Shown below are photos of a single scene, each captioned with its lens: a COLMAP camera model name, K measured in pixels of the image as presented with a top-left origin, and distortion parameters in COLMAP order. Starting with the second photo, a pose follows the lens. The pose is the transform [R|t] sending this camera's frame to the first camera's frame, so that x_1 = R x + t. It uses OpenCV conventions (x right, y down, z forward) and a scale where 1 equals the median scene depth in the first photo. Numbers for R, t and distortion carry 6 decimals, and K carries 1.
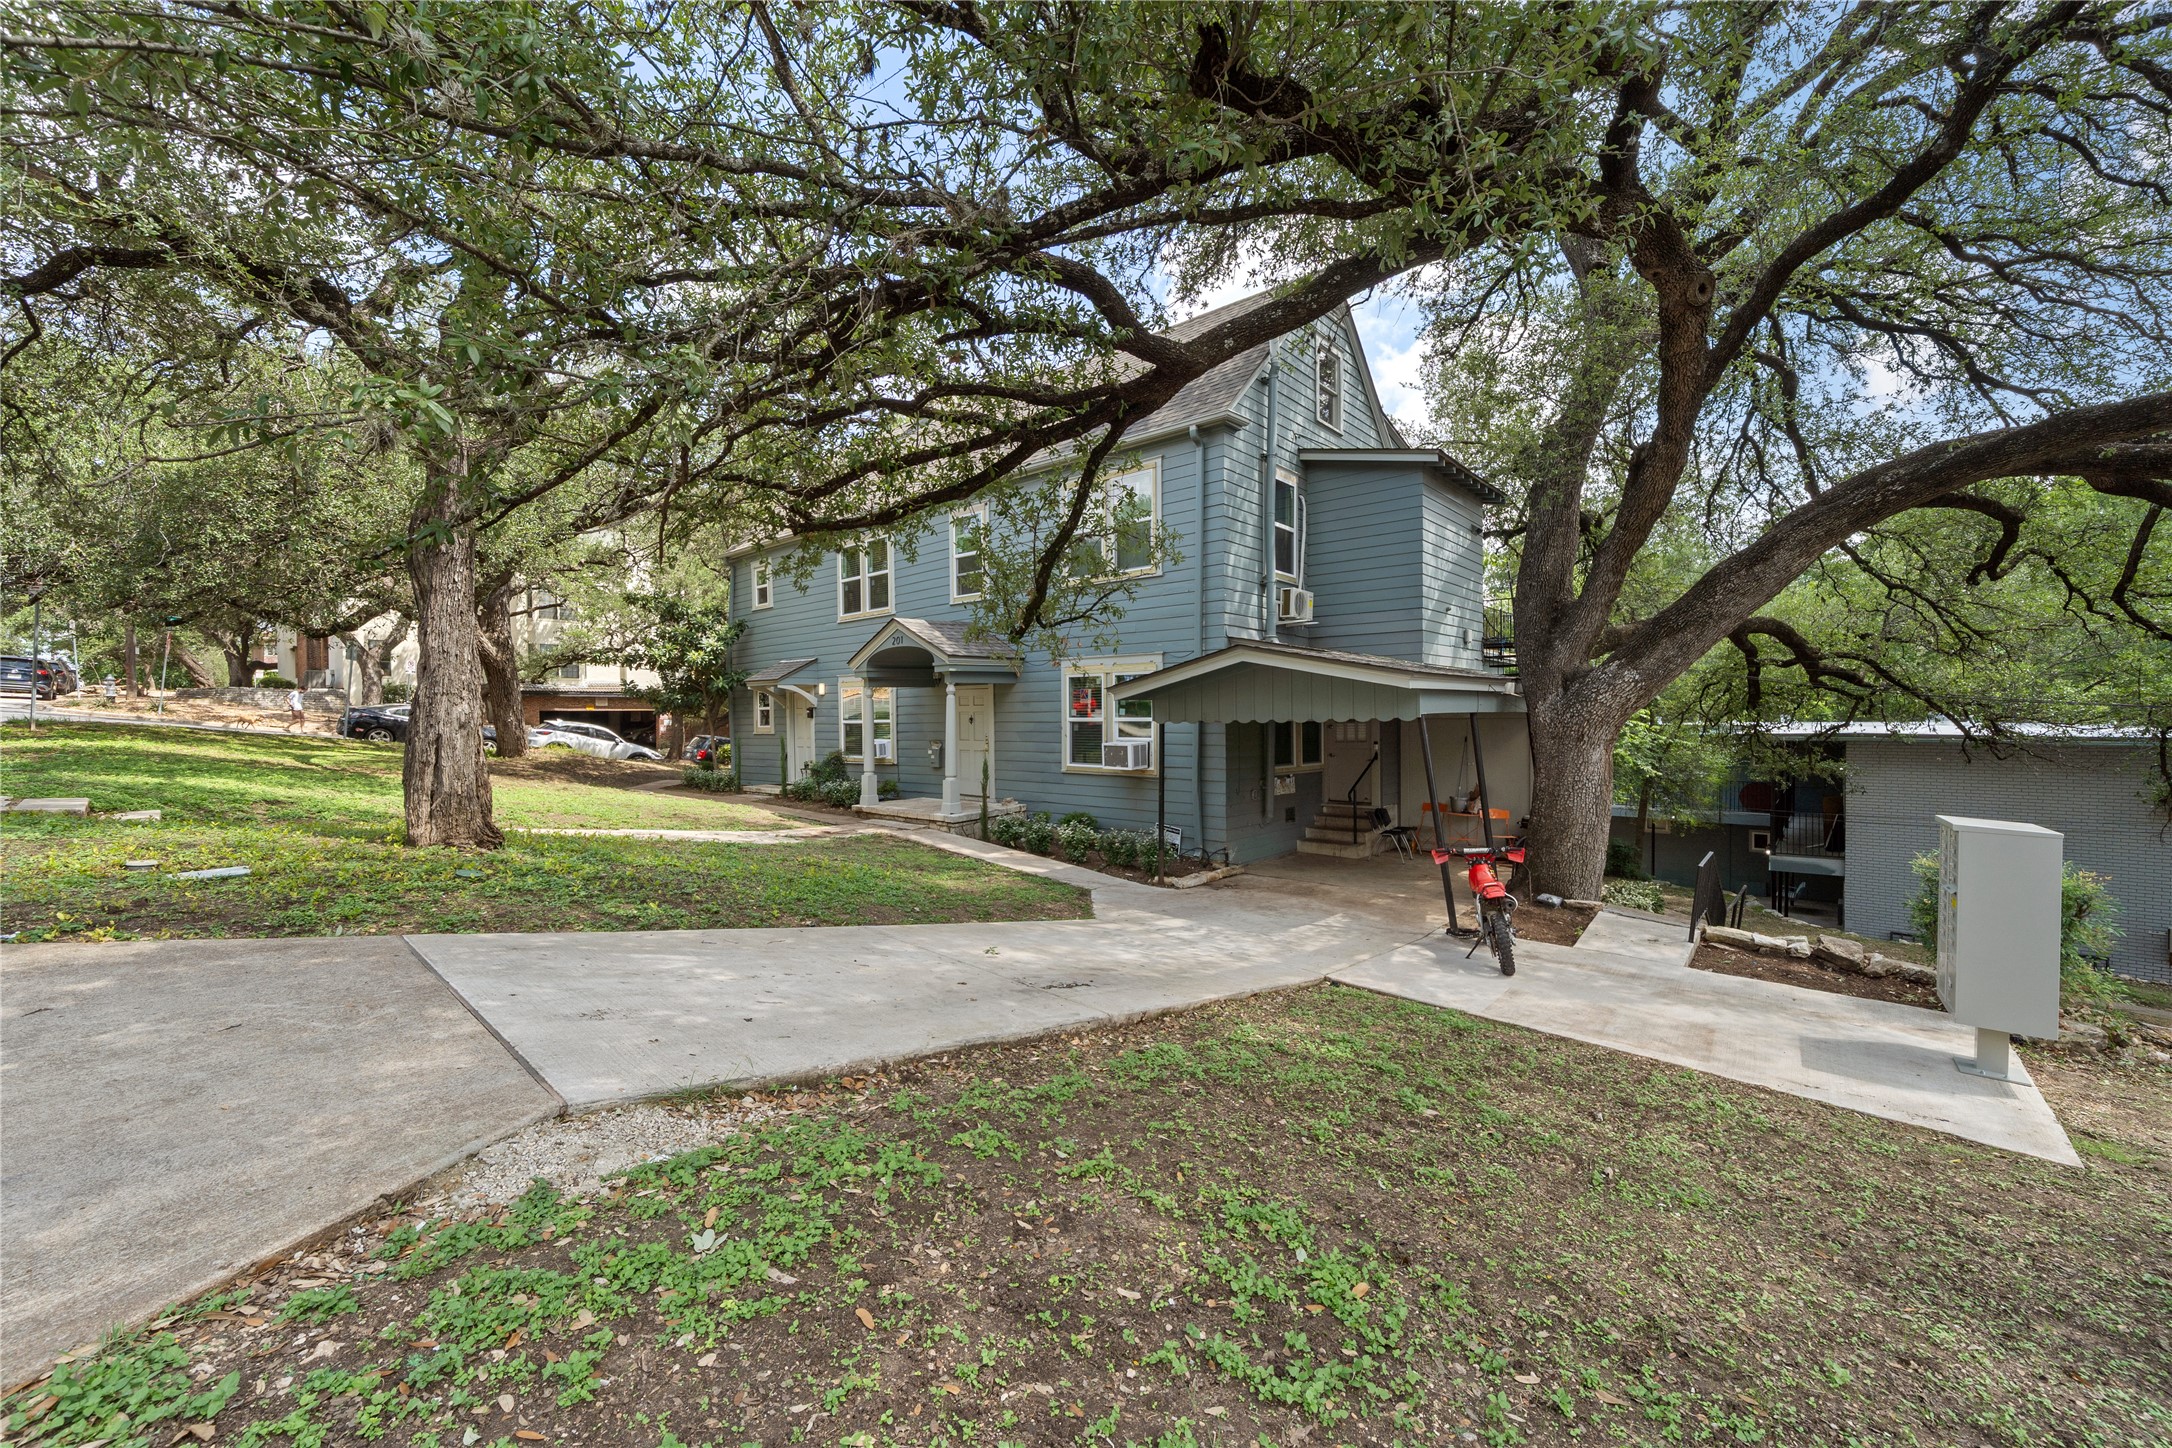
lens RADIAL K [[870.5, 0, 1085.9], [0, 870.5, 704.7], [0, 0, 1]] dist [0.000225, 0.000002]
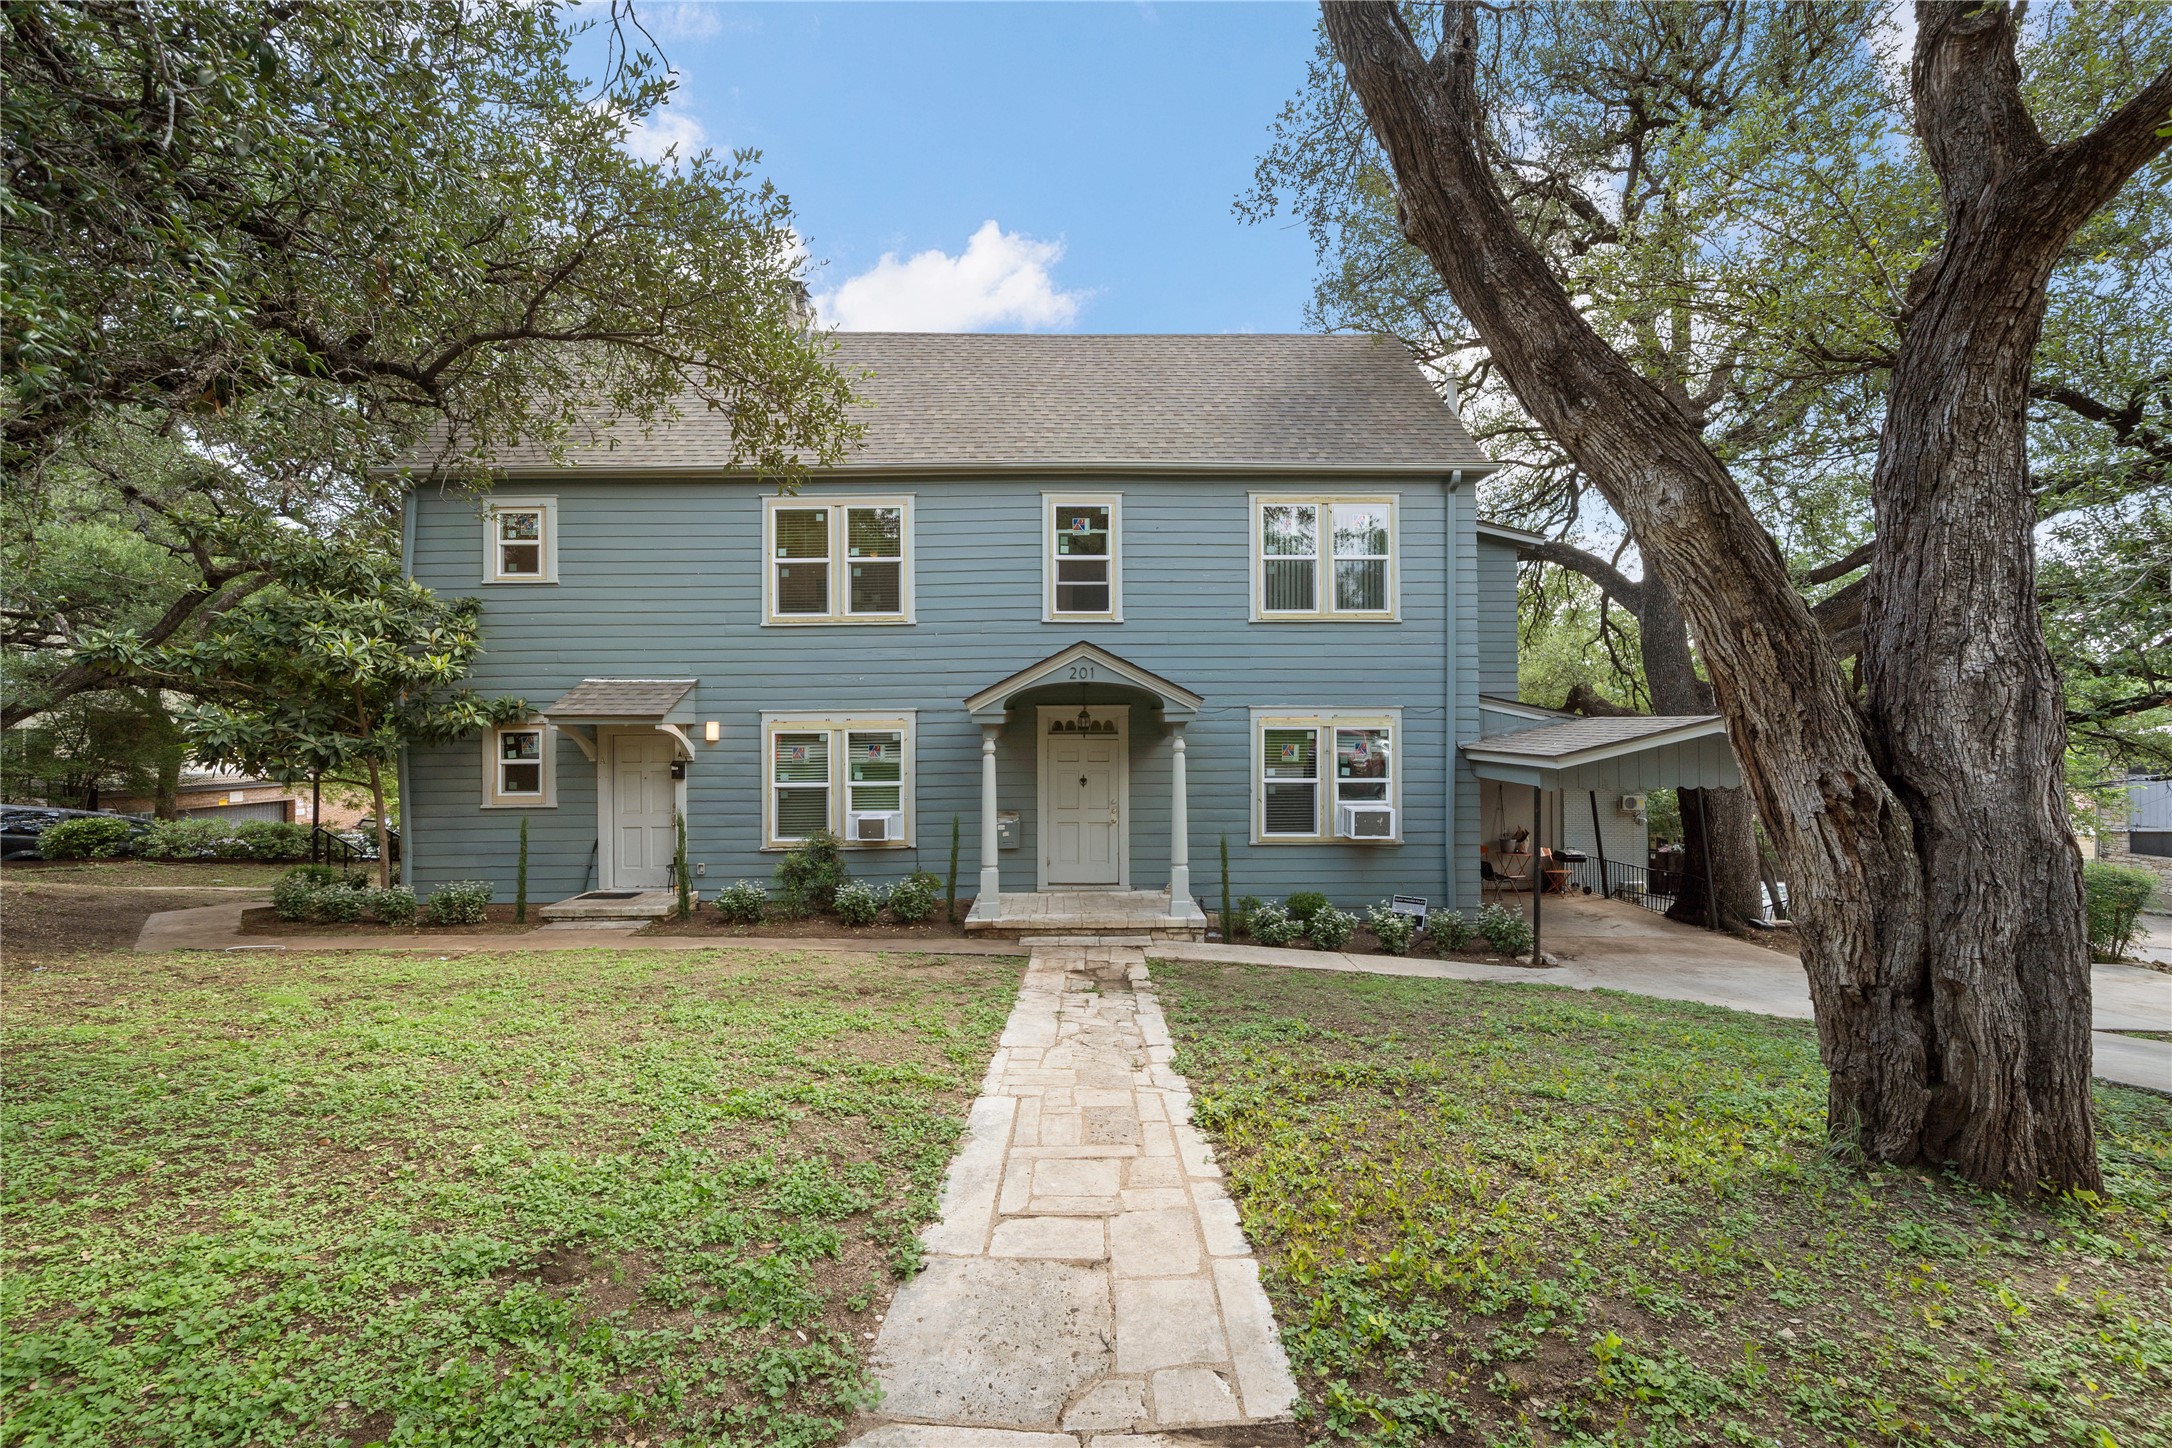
lens RADIAL K [[757.6, 0, 1085.9], [0, 757.6, 772.9], [0, 0, 1]] dist [-0.000745, -0.000020]
pose [[0.729475, 0.011195, 0.683915, -0.513099], [-0.009174, 0.999936, -0.006583, 0.013328], [-0.683946, -0.001472, 0.729532, 0.470503]]
